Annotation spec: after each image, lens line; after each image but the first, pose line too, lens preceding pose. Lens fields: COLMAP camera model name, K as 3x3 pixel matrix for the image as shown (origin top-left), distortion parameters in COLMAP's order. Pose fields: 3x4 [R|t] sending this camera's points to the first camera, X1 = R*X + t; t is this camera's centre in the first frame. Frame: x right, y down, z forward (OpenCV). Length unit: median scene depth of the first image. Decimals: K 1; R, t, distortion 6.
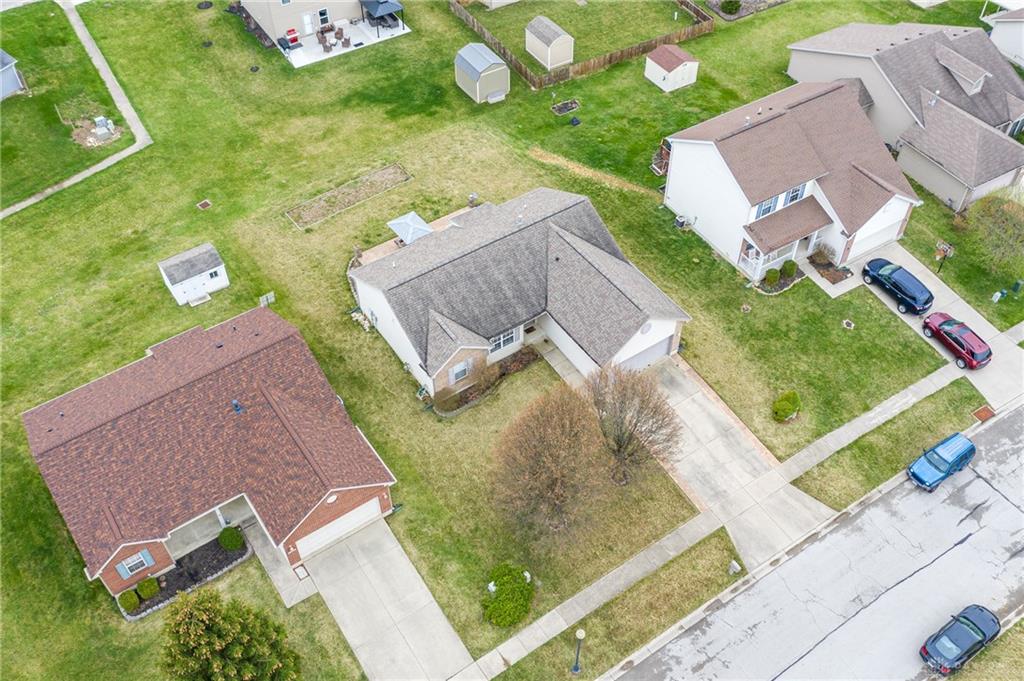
lens RADIAL K [[953.1, 0, 512.0], [0, 953.1, 340.5], [0, 0, 1]] dist [-0.018080, 0.001183]
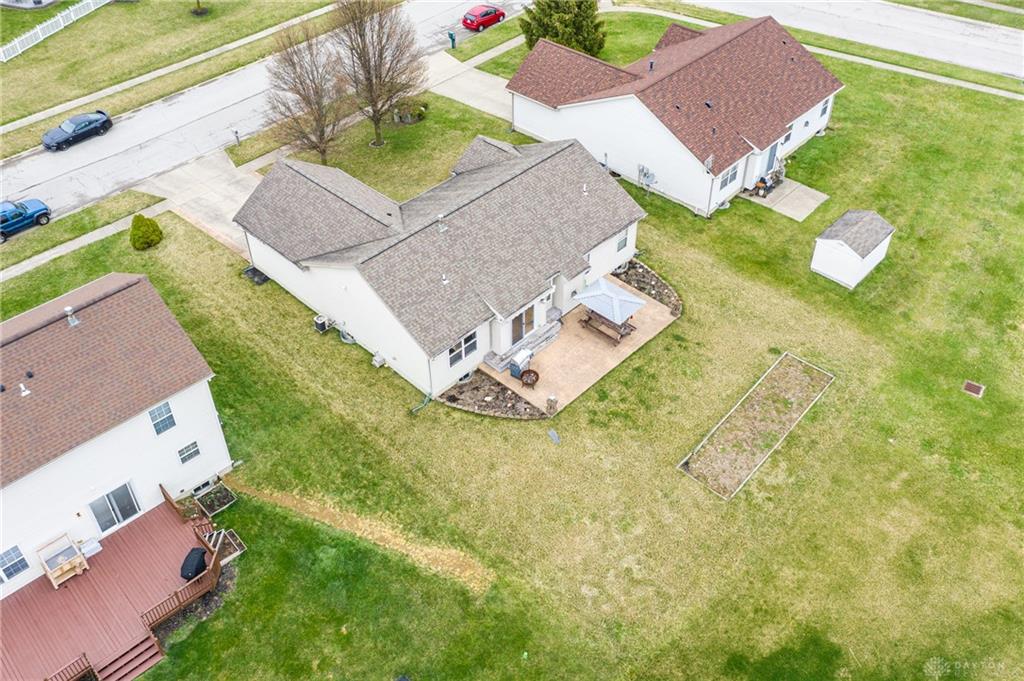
lens RADIAL K [[911.7, 0, 505.0], [0, 911.7, 299.5], [0, 0, 1]] dist [-0.015527, -0.001493]
pose [[-0.979527, 0.145549, -0.139077, 0.066390], [-0.132938, 0.051136, 0.989804, -0.819632], [0.151177, 0.988029, -0.030740, 1.067226]]
